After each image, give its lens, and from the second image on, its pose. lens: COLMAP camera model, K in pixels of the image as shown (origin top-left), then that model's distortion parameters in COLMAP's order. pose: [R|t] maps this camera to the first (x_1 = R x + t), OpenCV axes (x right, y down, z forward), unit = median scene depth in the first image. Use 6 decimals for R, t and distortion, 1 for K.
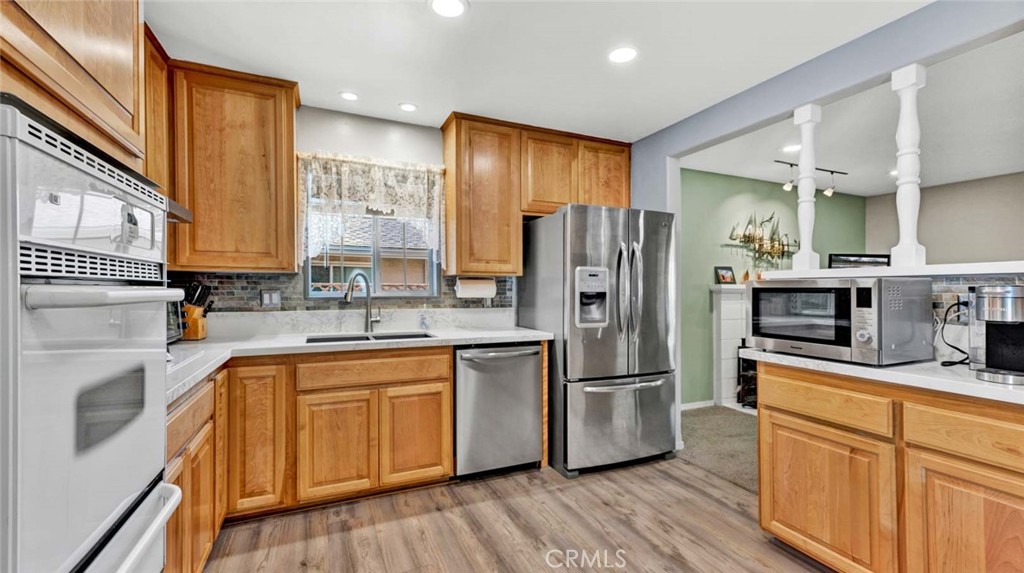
lens RADIAL K [[418.9, 0, 508.9], [0, 418.9, 289.6], [0, 0, 1]] dist [-0.001533, -0.000166]
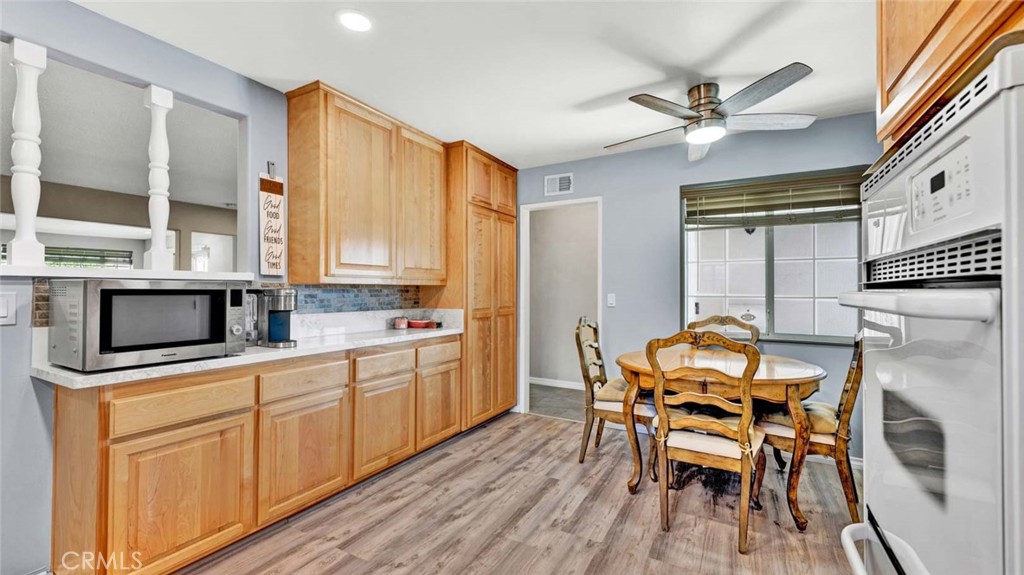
lens RADIAL K [[418.9, 0, 508.6], [0, 418.9, 283.7], [0, 0, 1]] dist [-0.001533, -0.000166]
pose [[-0.592328, -0.001920, 0.805695, -0.550794], [-0.009645, 0.999942, -0.004708, -0.023131], [-0.805639, -0.010560, -0.592313, 1.049902]]
